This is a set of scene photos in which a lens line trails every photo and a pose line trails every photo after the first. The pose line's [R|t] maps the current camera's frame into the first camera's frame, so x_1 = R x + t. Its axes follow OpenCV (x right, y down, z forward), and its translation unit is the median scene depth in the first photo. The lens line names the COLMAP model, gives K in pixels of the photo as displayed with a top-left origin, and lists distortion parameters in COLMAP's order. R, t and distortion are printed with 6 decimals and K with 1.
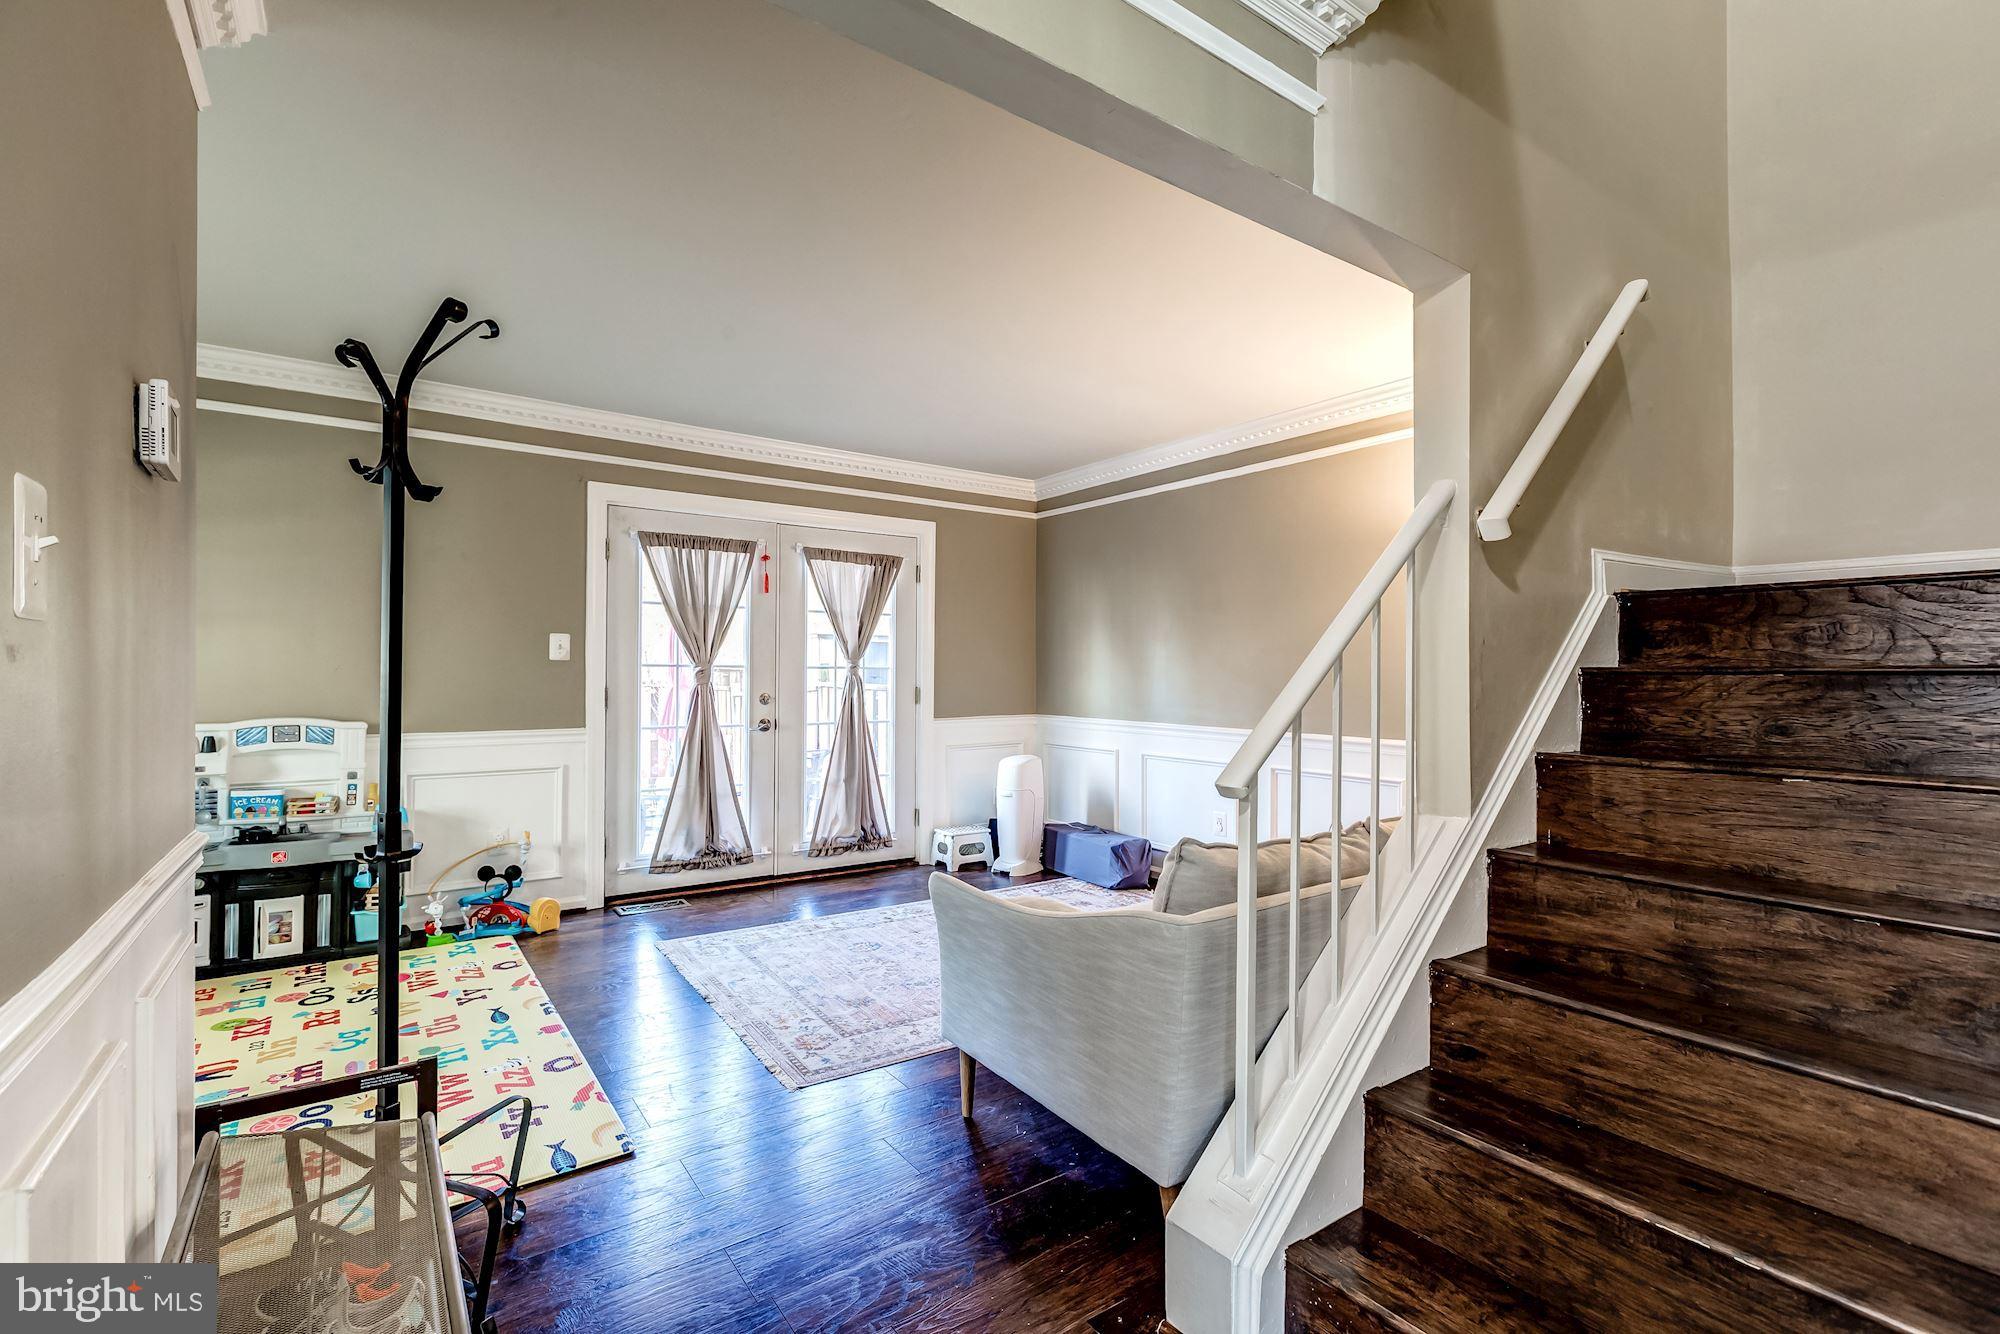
lens RADIAL K [[889.9, 0, 1000.6], [0, 889.9, 664.9], [0, 0, 1]] dist [0.003145, -0.000686]
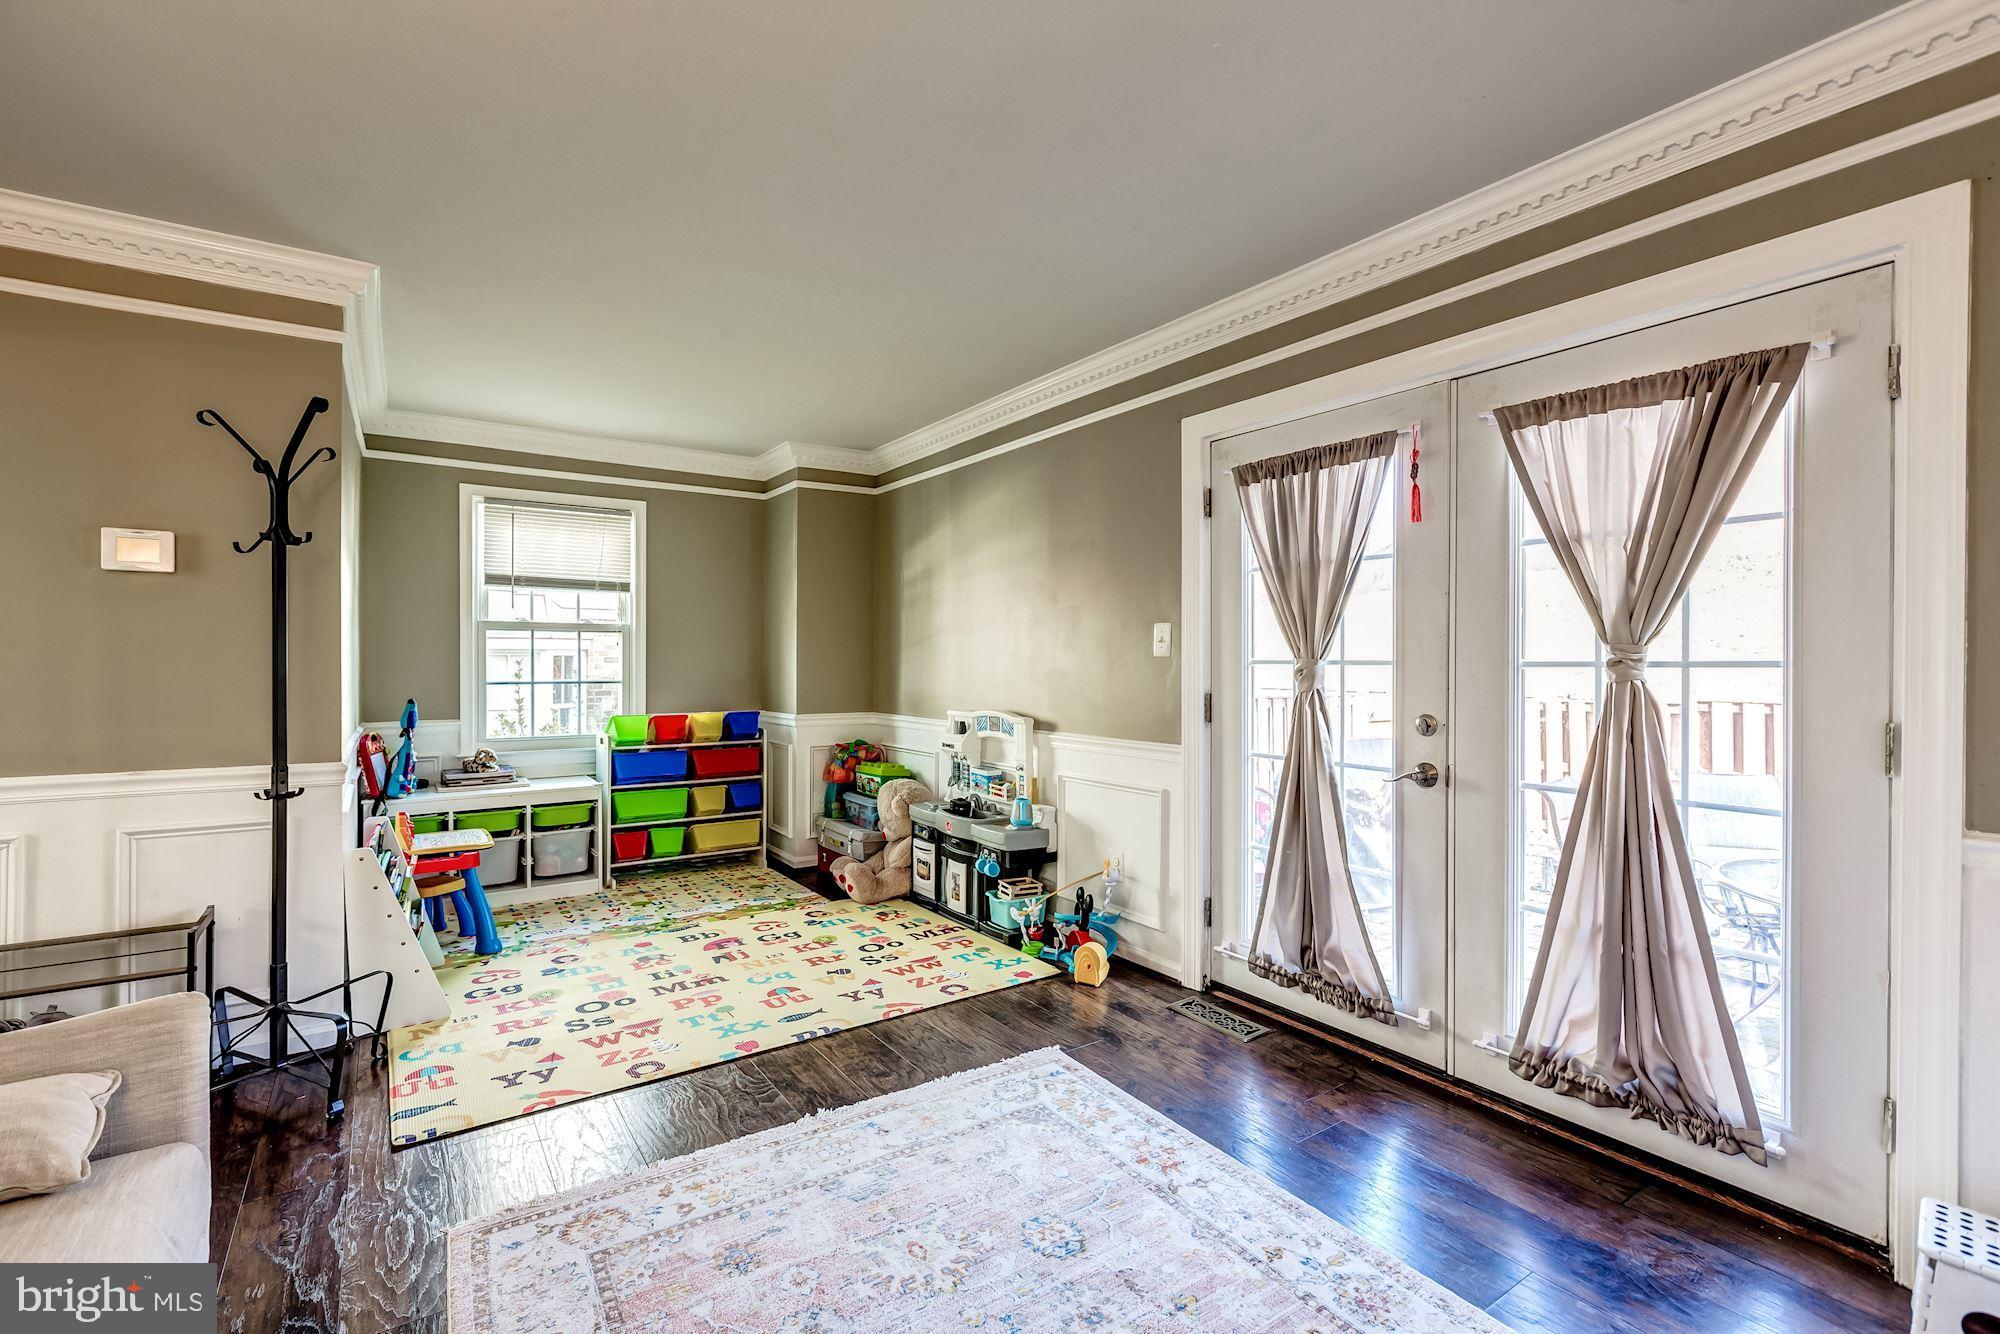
lens RADIAL K [[889.9, 0, 1000.6], [0, 889.9, 664.9], [0, 0, 1]] dist [0.003145, -0.000686]
pose [[-0.016946, -0.003781, -0.999849, 0.404438], [0.004532, 0.999982, -0.003859, 0.006186], [0.999846, -0.004597, -0.016929, 1.173815]]
